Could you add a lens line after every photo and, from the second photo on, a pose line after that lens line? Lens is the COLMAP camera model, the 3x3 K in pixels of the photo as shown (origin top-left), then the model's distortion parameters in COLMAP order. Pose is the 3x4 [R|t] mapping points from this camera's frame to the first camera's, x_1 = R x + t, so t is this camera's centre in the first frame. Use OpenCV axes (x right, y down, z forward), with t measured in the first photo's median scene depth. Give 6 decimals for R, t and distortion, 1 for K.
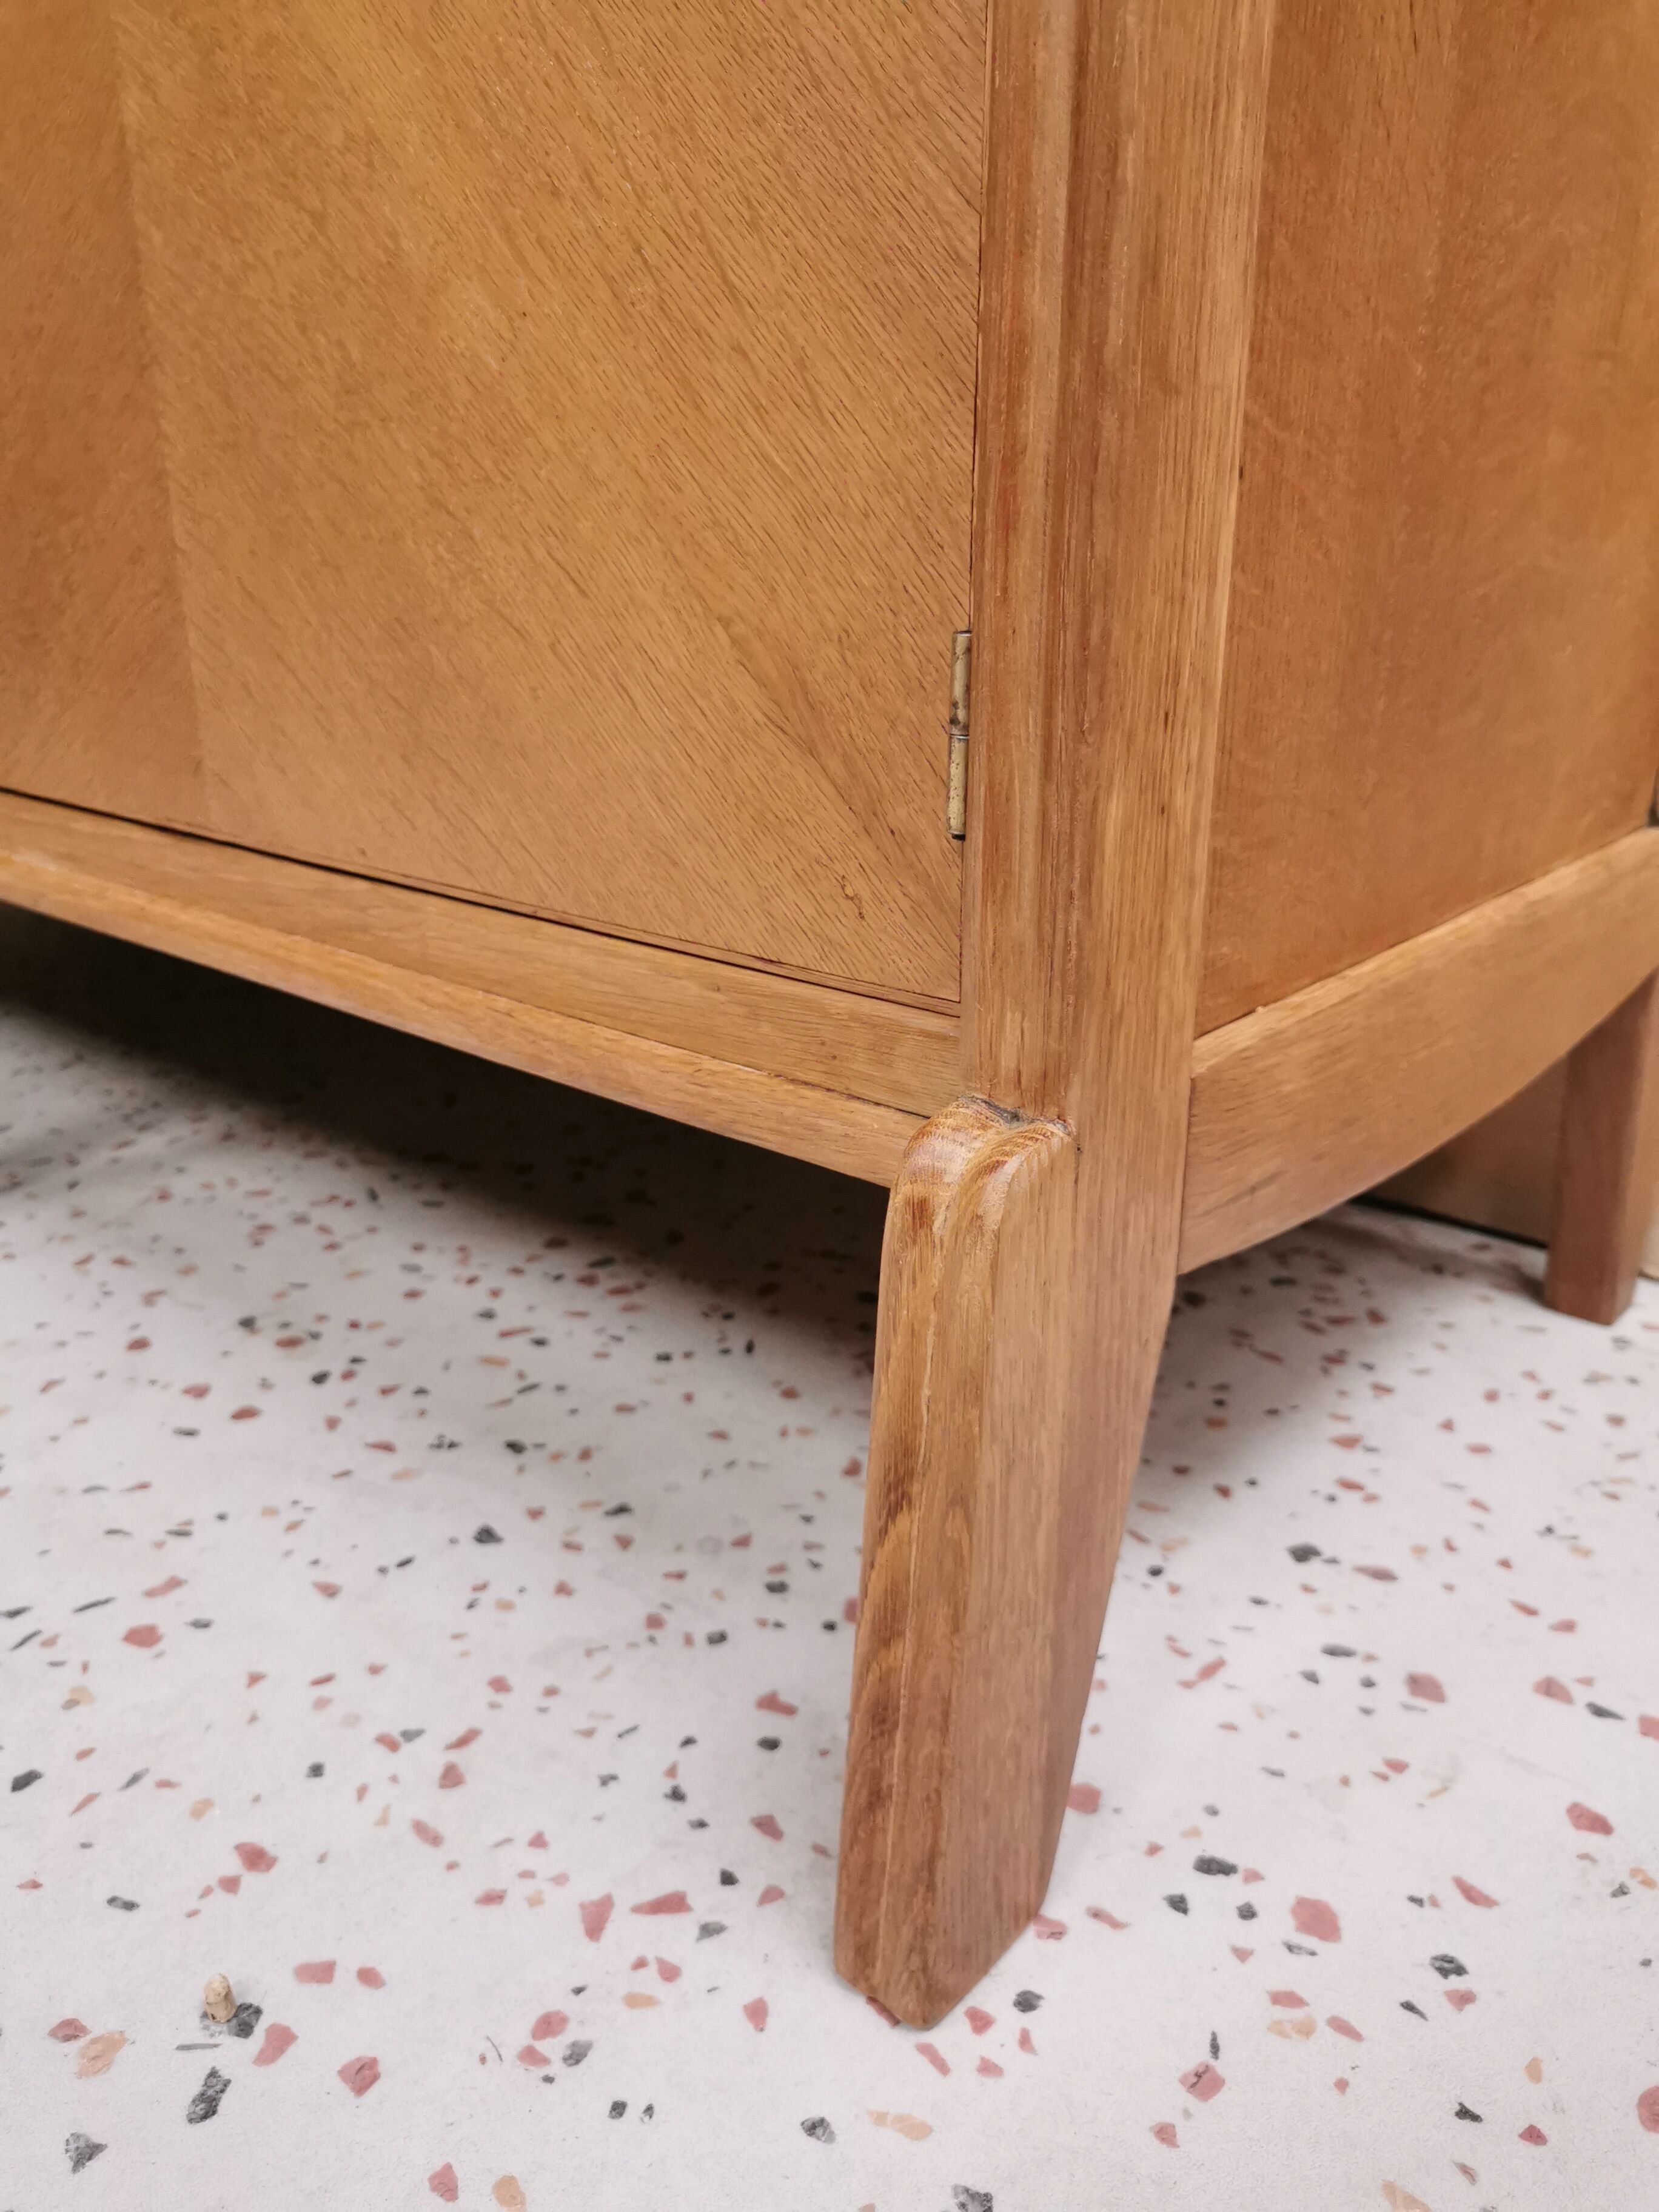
lens RADIAL K [[1705.4, 0, 832.1], [0, 1705.4, 1184.6], [0, 0, 1]] dist [0.033448, -0.026728]
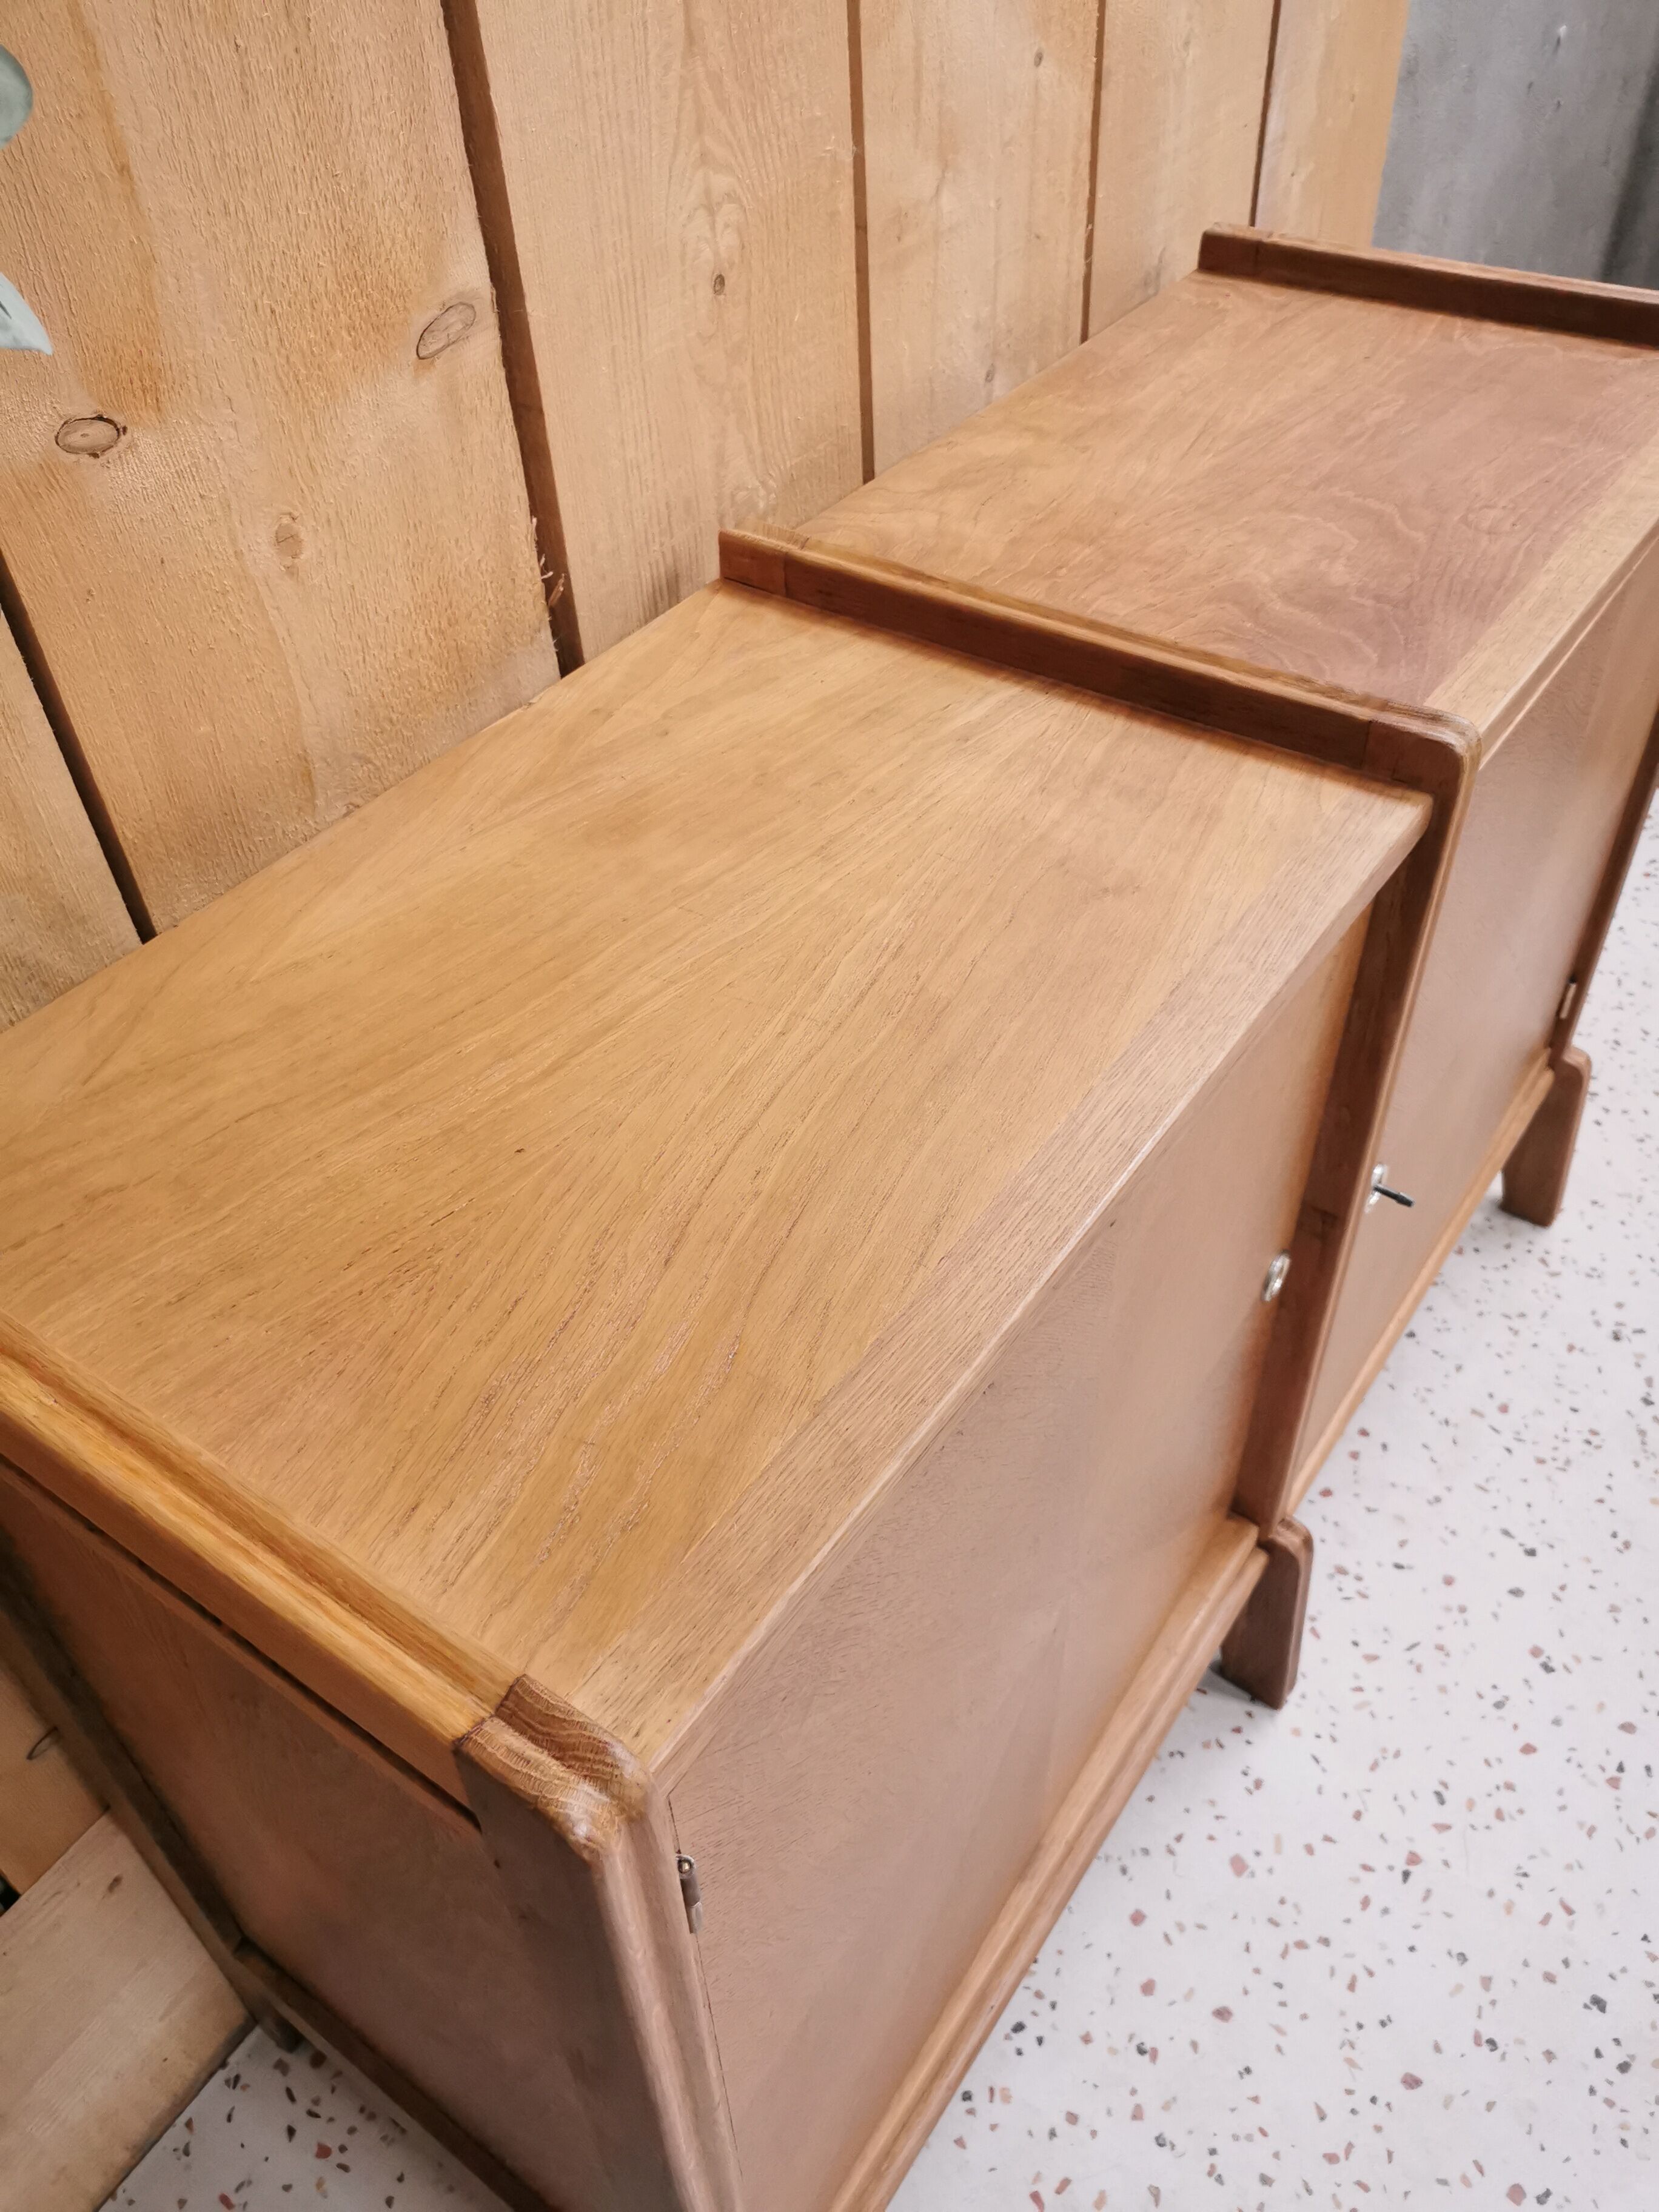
lens RADIAL K [[1705.4, 0, 823.9], [0, 1705.4, 1116.1], [0, 0, 1]] dist [0.033448, -0.026728]
pose [[-0.089390, -0.675542, 0.731883, -2.260990], [0.422845, 0.639576, 0.641985, -2.631441], [-0.901782, 0.366860, 0.228478, 1.260379]]
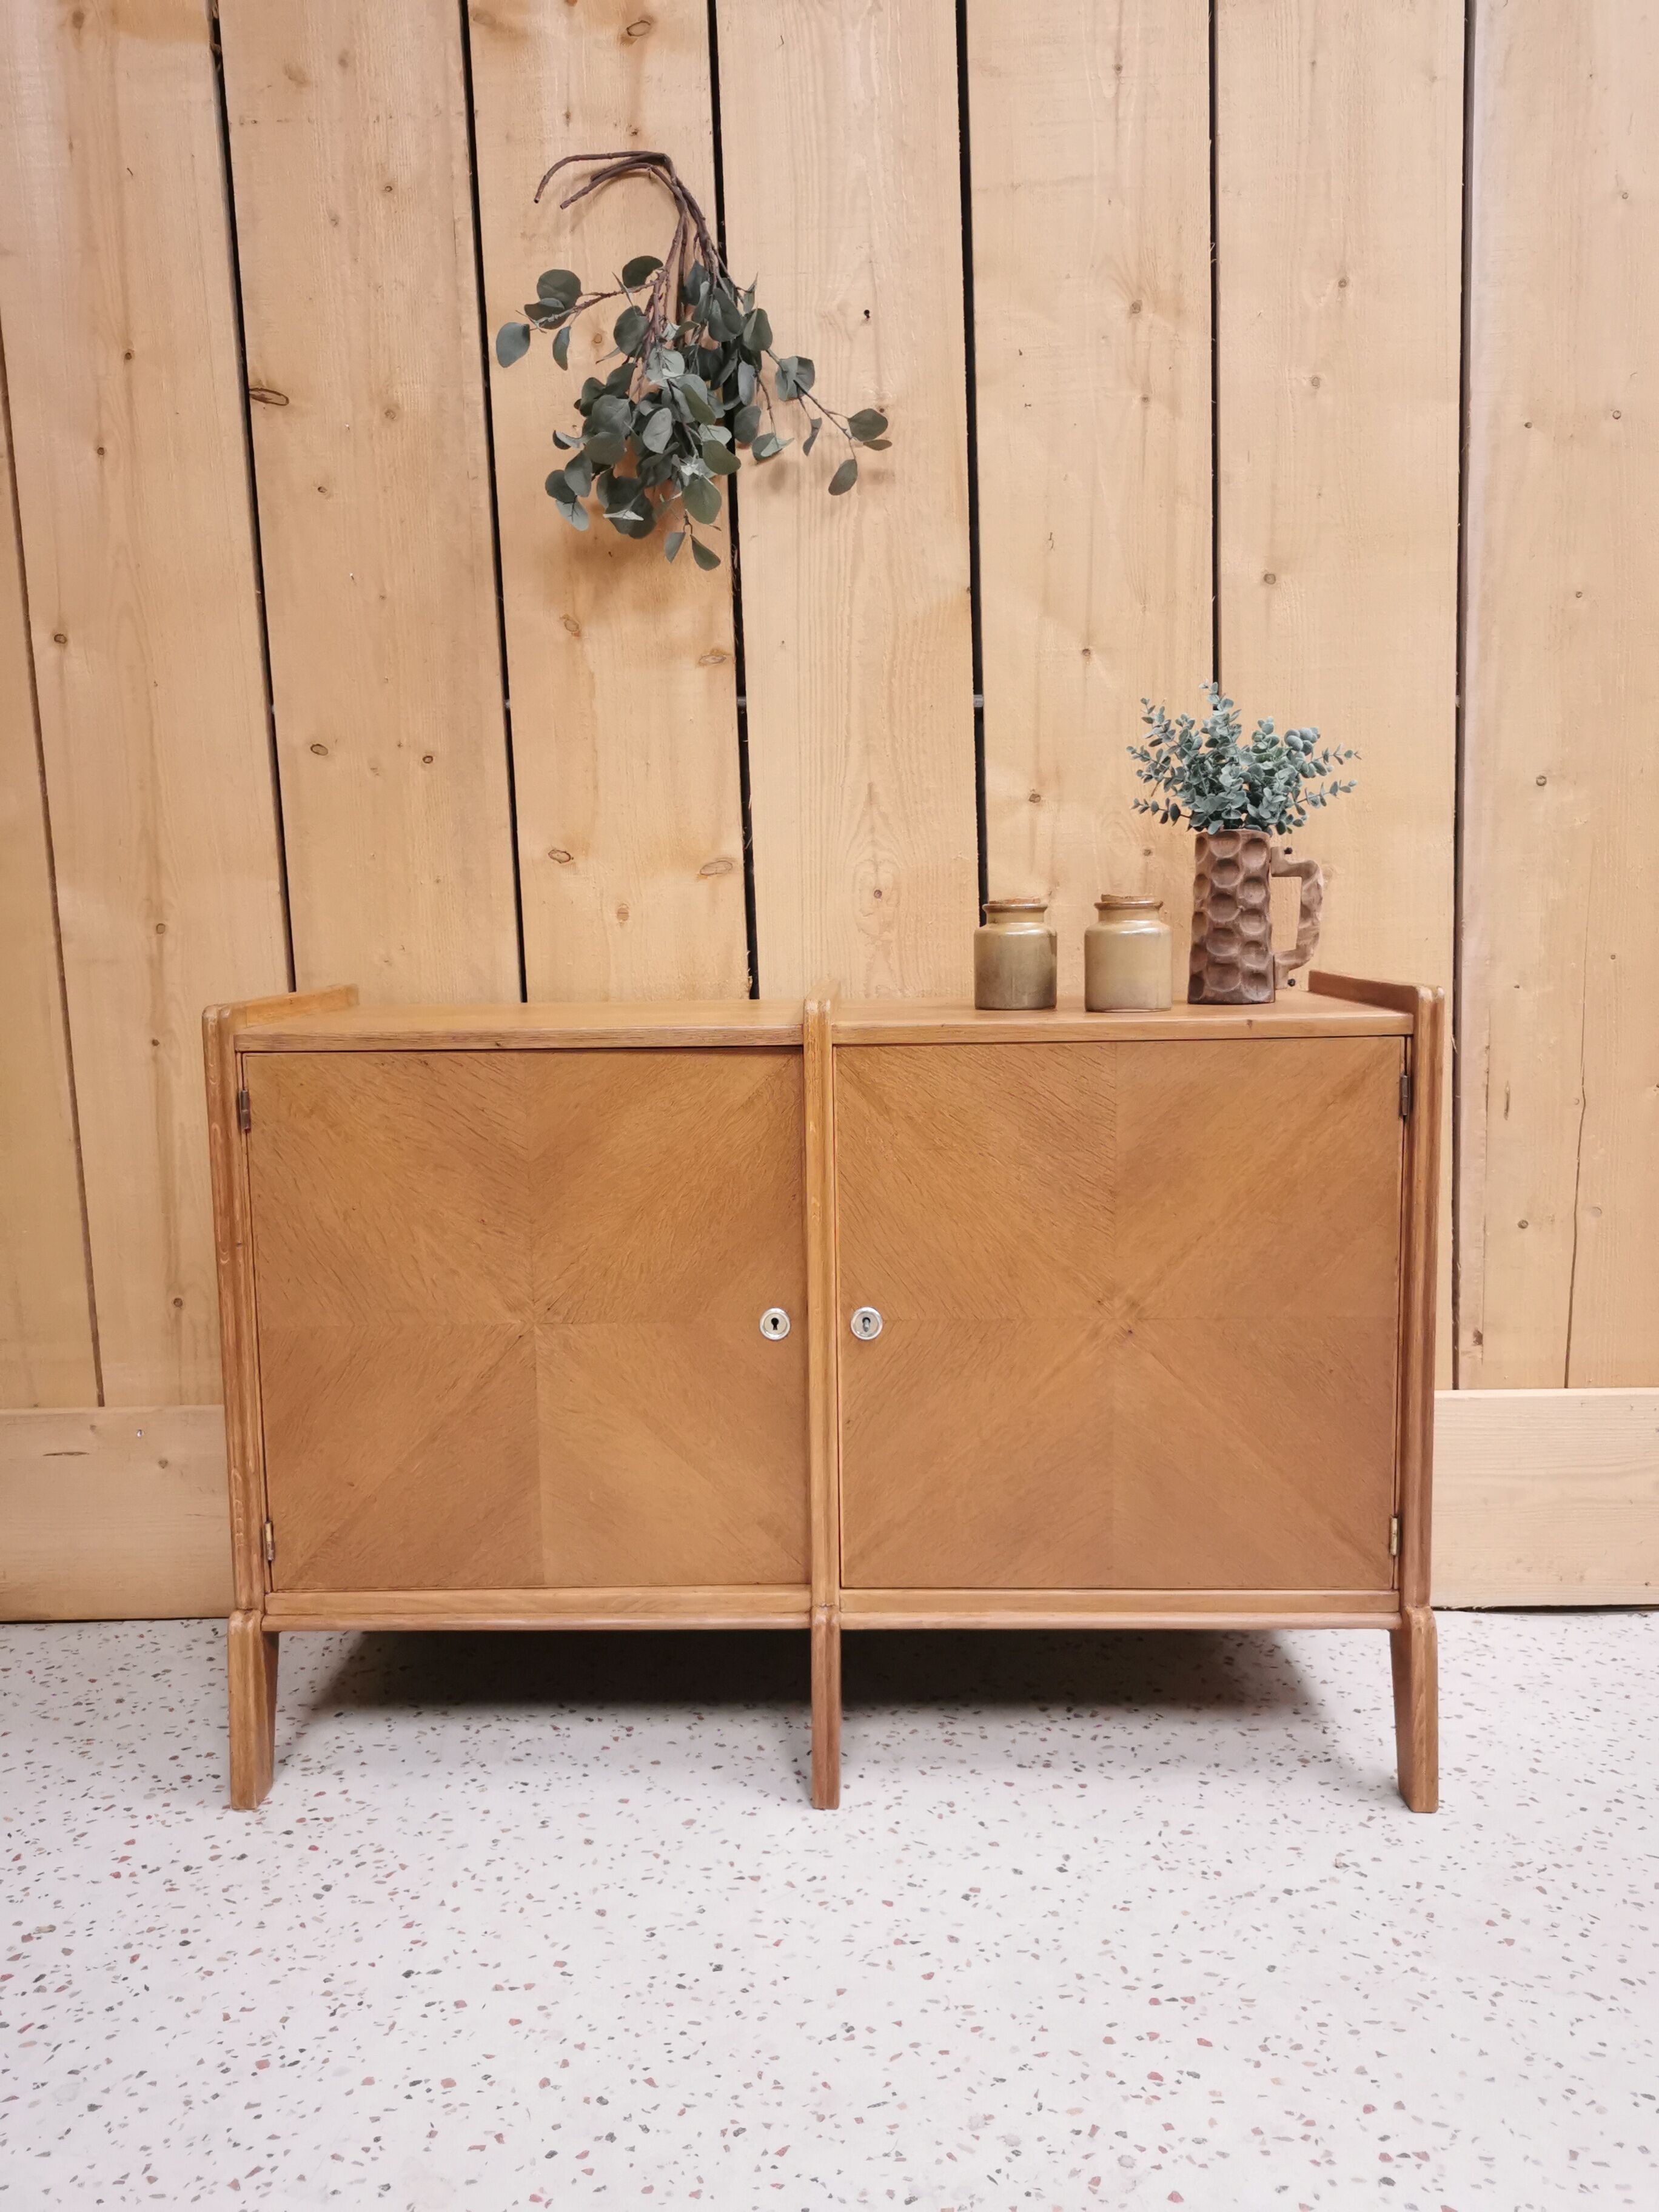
lens RADIAL K [[1705.4, 0, 830.6], [0, 1705.4, 1127.4], [0, 0, 1]] dist [0.033448, -0.026728]
pose [[0.778058, -0.090658, 0.621617, -3.085009], [0.256025, 0.949383, -0.181997, -0.657192], [-0.573653, 0.300753, 0.761886, -1.688857]]
